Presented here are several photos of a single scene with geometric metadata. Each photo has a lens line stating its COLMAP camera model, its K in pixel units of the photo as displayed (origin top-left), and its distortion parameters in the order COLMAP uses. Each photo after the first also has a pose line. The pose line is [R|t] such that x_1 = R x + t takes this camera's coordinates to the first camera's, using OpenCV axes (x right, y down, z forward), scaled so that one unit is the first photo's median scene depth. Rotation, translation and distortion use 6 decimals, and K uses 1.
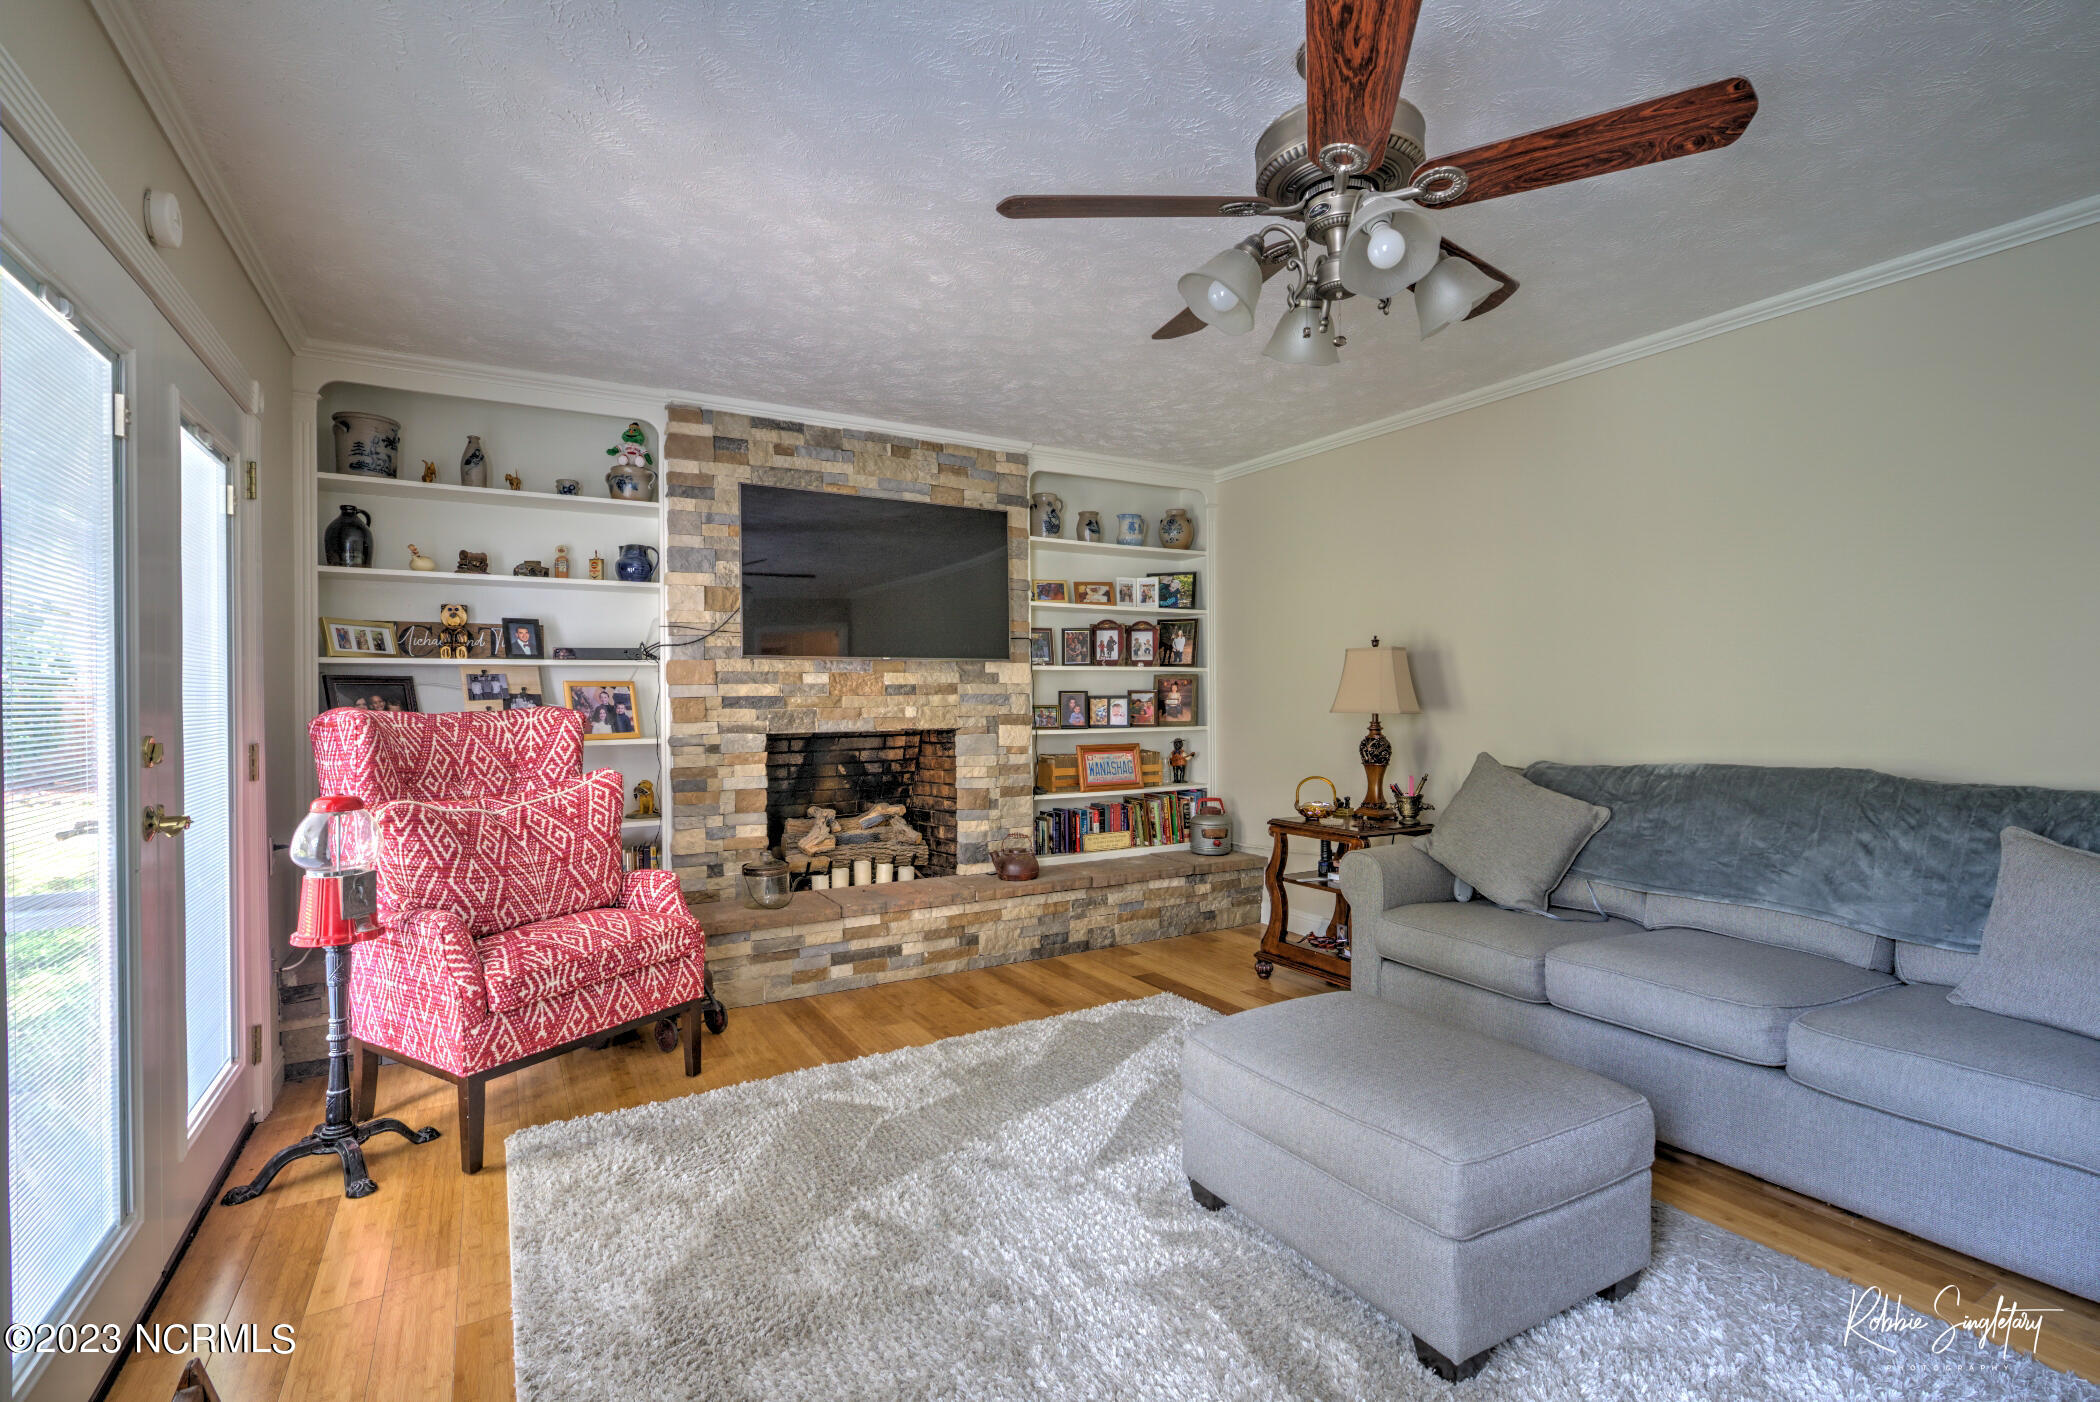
lens RADIAL K [[964.9, 0, 1046.2], [0, 964.9, 701.6], [0, 0, 1]] dist [-0.002720, 0.001441]
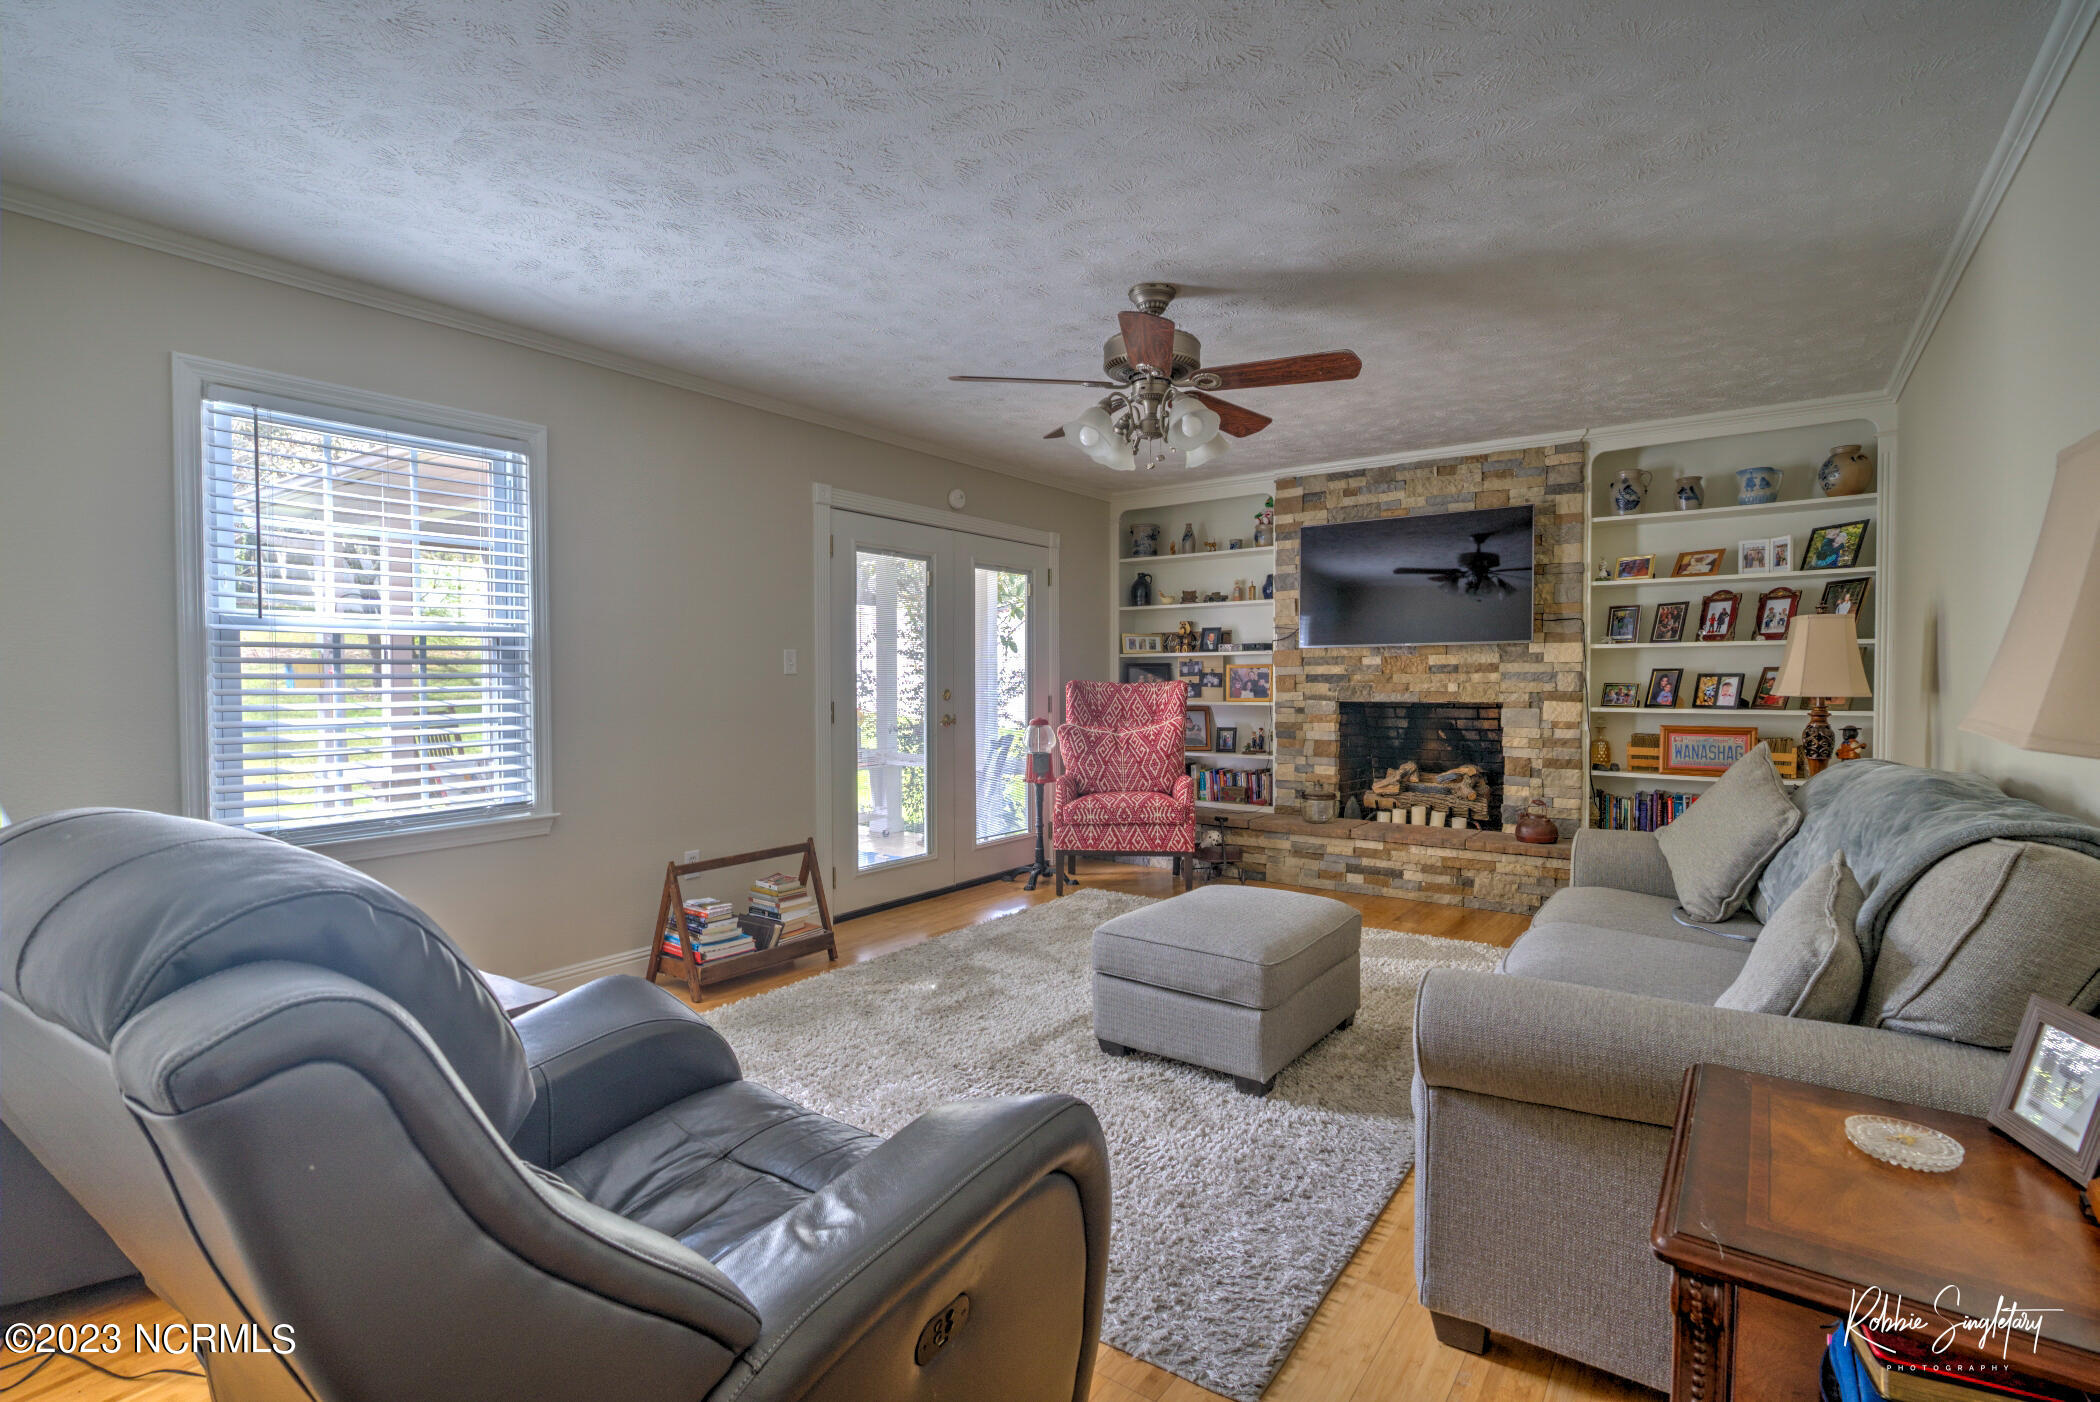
lens RADIAL K [[964.9, 0, 1045.1], [0, 964.9, 695.6], [0, 0, 1]] dist [-0.002720, 0.001441]
pose [[0.399224, 0.021986, -0.916590, 0.782332], [-0.003032, 0.999739, 0.022660, -0.004771], [0.916848, -0.006267, 0.399187, 0.061987]]
